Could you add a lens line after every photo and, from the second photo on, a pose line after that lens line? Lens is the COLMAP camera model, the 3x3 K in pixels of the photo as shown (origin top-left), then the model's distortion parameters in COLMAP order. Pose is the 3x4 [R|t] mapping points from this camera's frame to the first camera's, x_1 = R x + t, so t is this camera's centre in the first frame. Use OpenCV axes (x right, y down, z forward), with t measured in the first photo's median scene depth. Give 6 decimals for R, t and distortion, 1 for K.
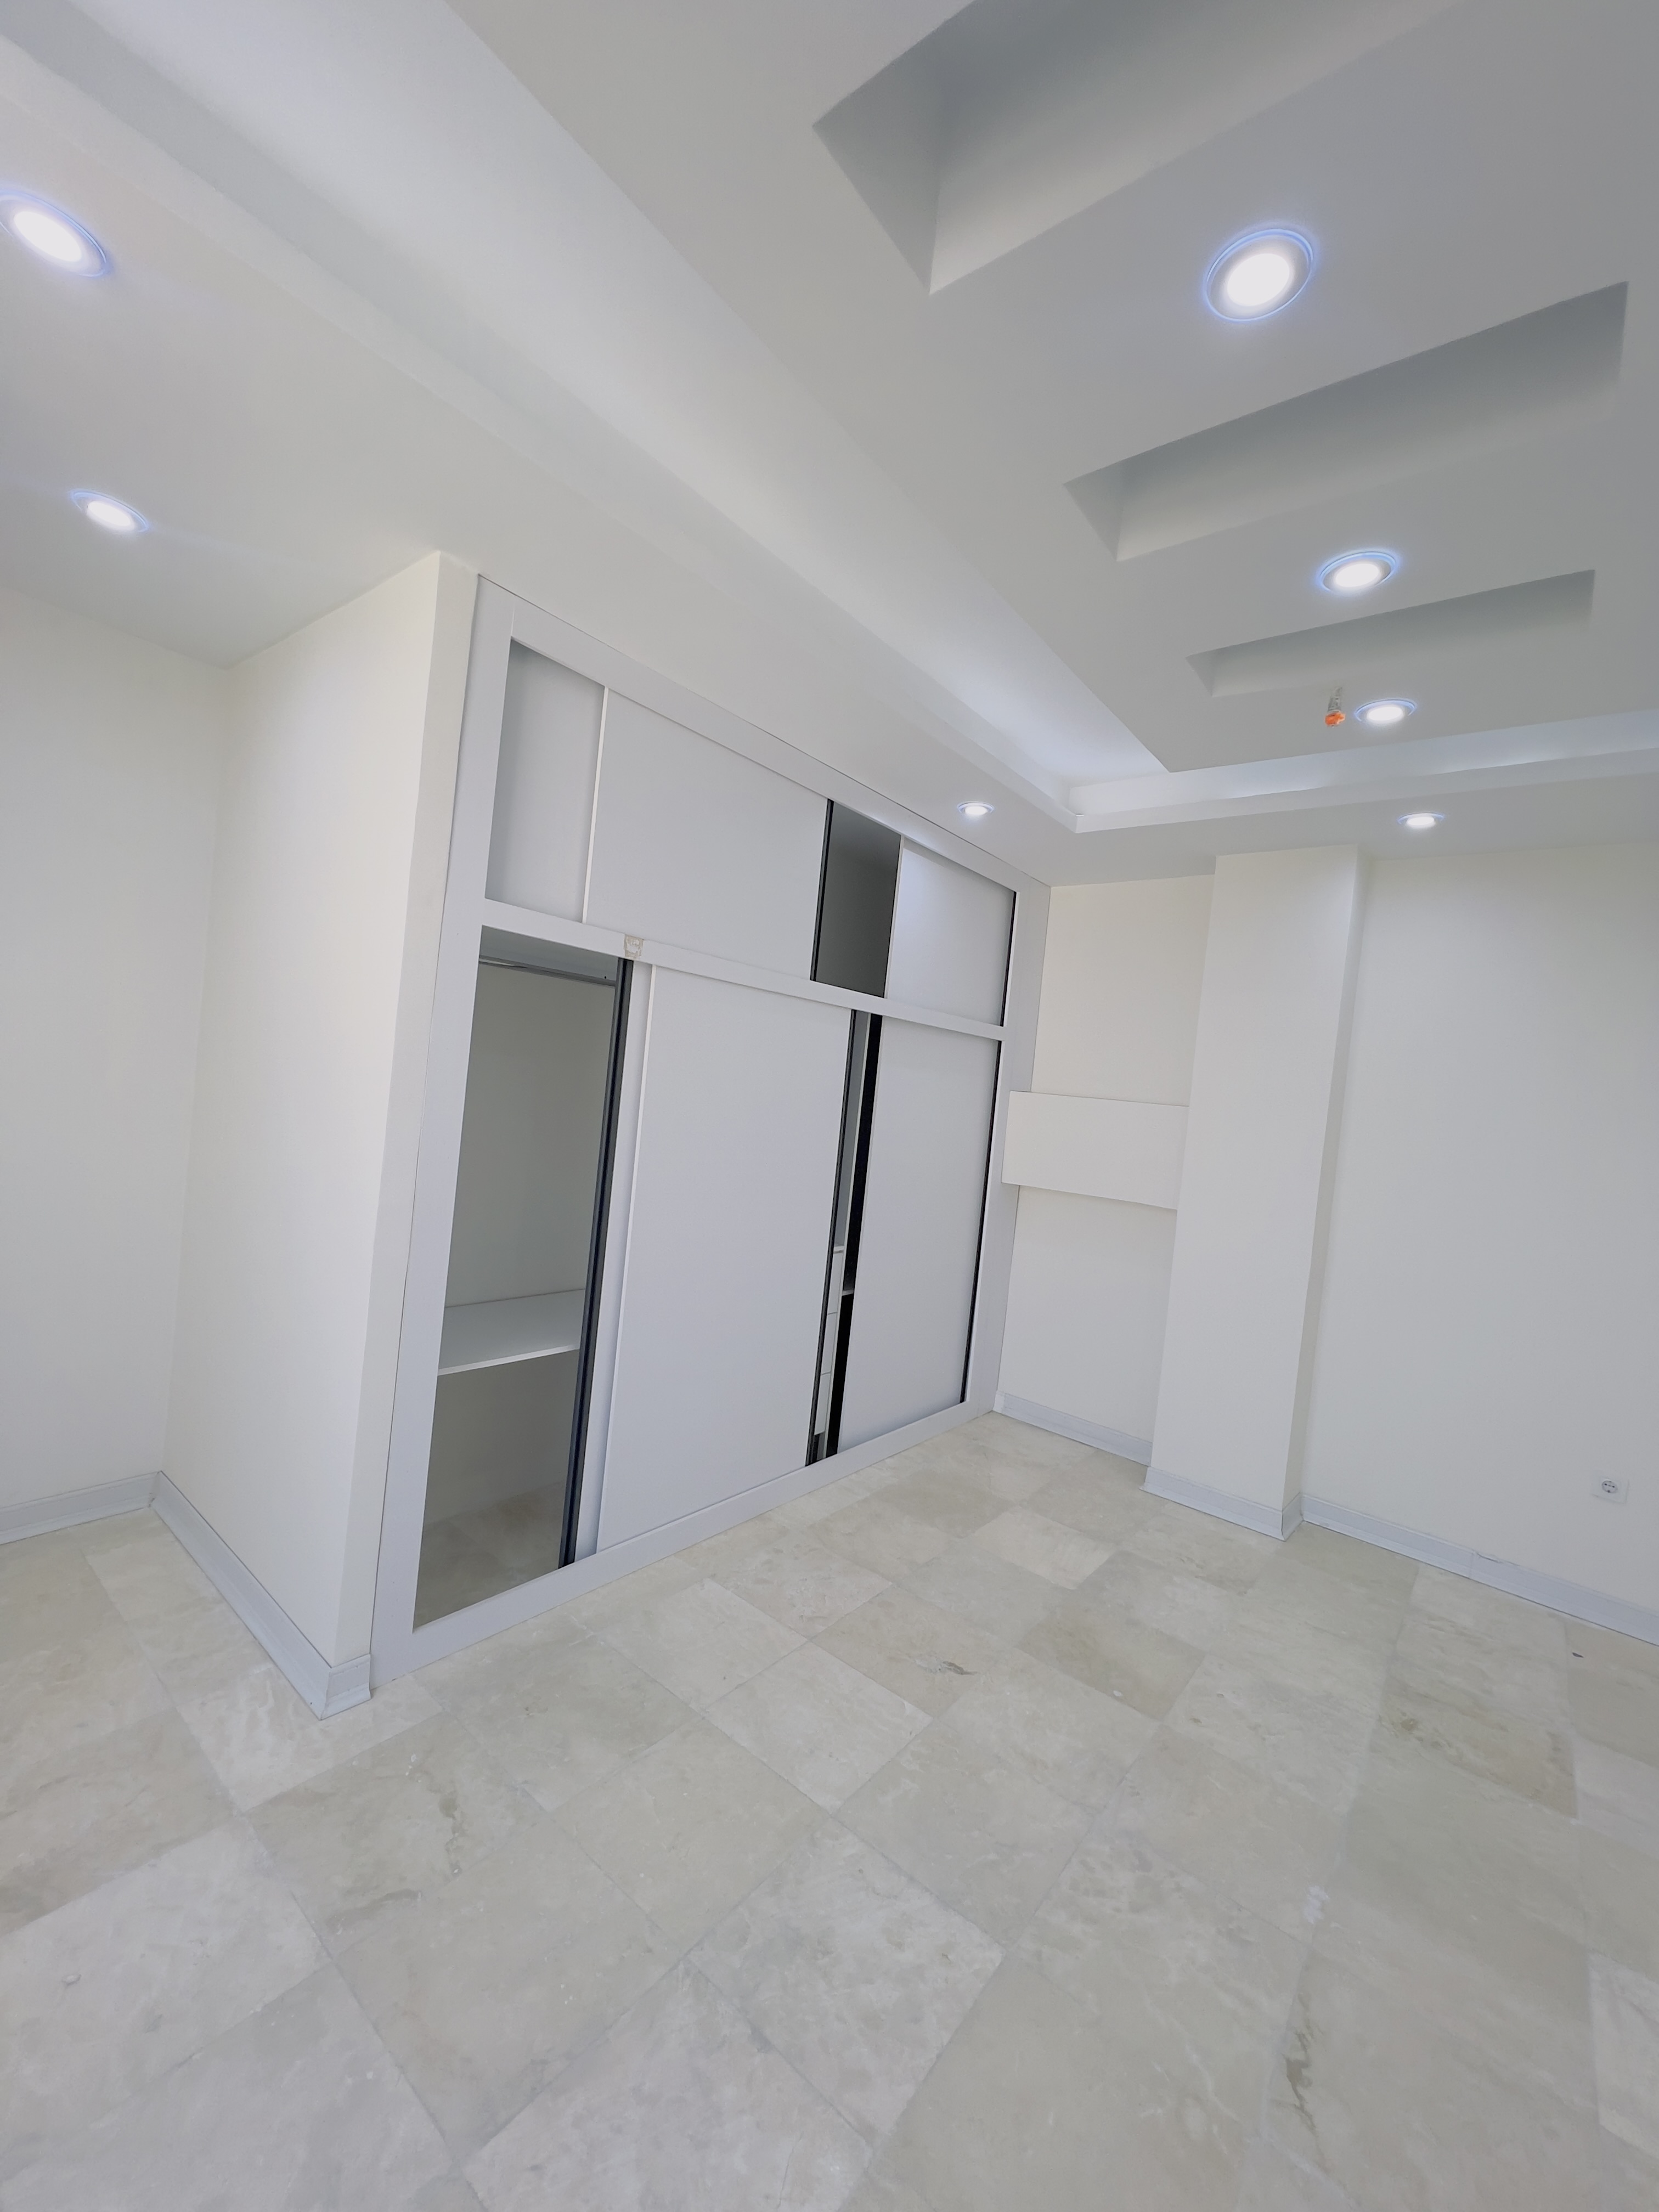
lens RADIAL K [[879.2, 0, 829.5], [0, 879.2, 1106.0], [0, 0, 1]] dist [-0.000345, -0.000039]
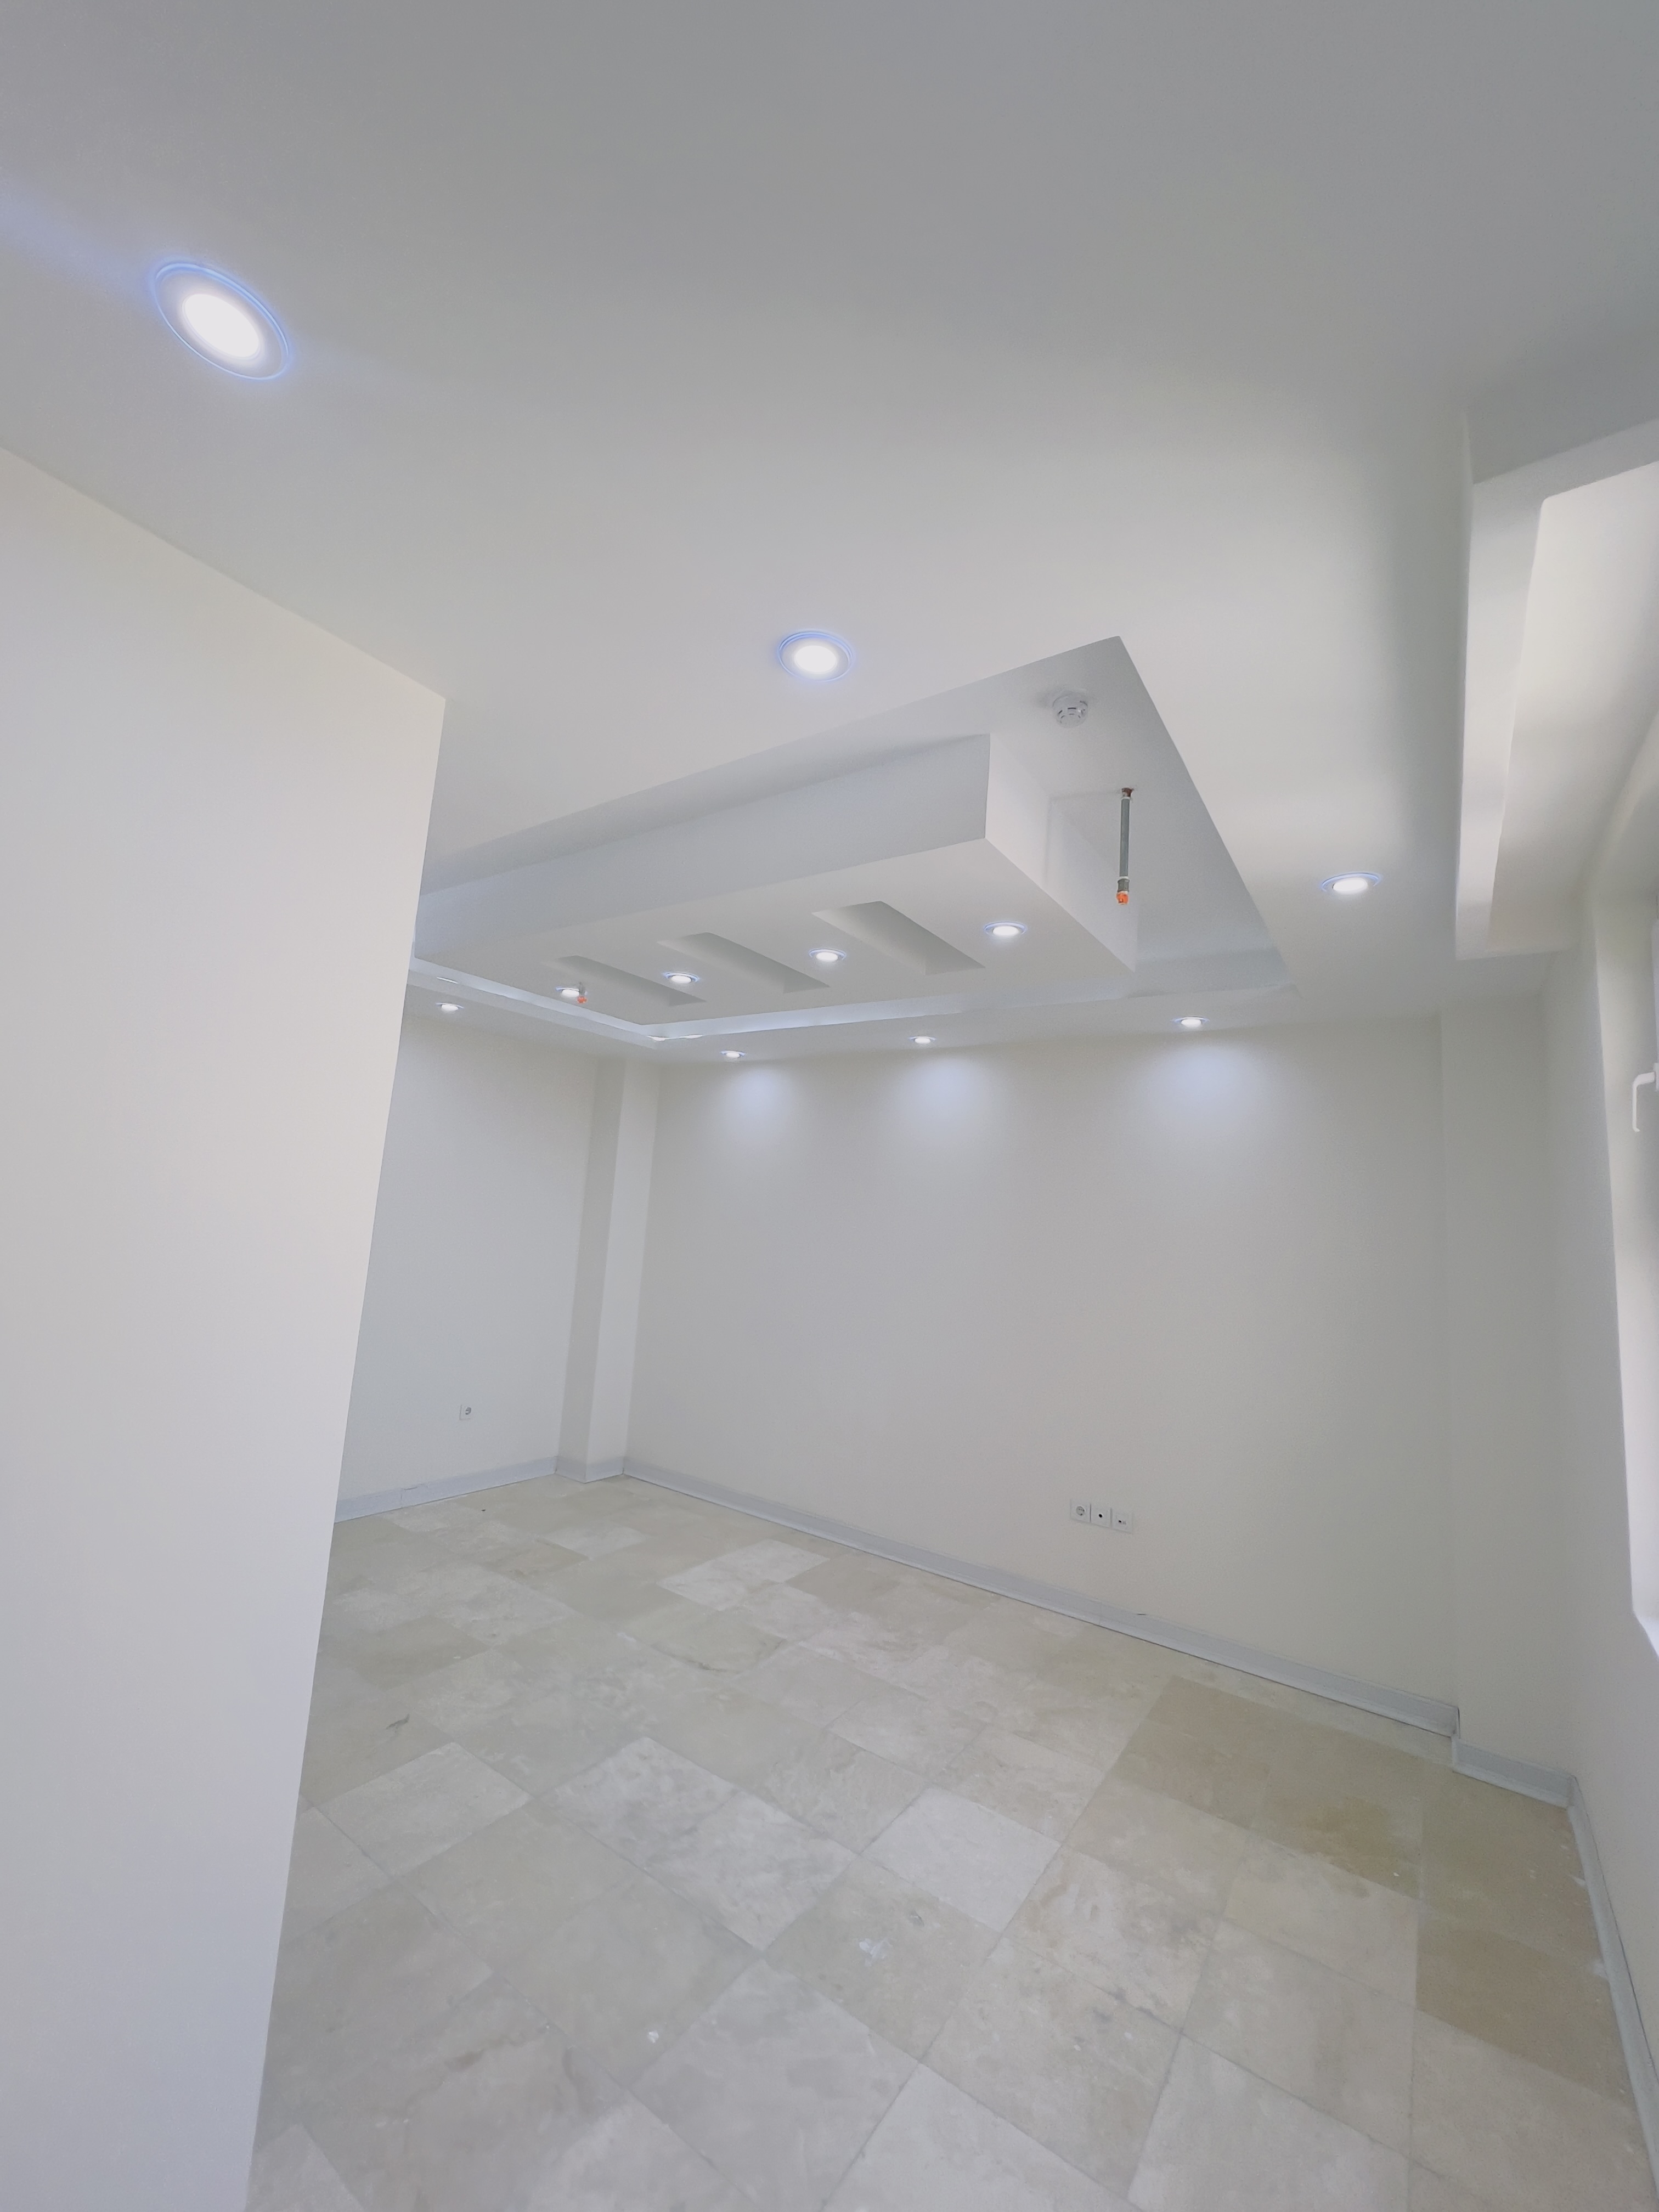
lens RADIAL K [[879.2, 0, 829.5], [0, 879.2, 1106.0], [0, 0, 1]] dist [-0.000345, -0.000039]
pose [[-0.058646, 0.023758, 0.997996, -1.637014], [-0.051546, 0.998311, -0.026794, -0.279352], [-0.996947, -0.053014, -0.057322, 0.806391]]
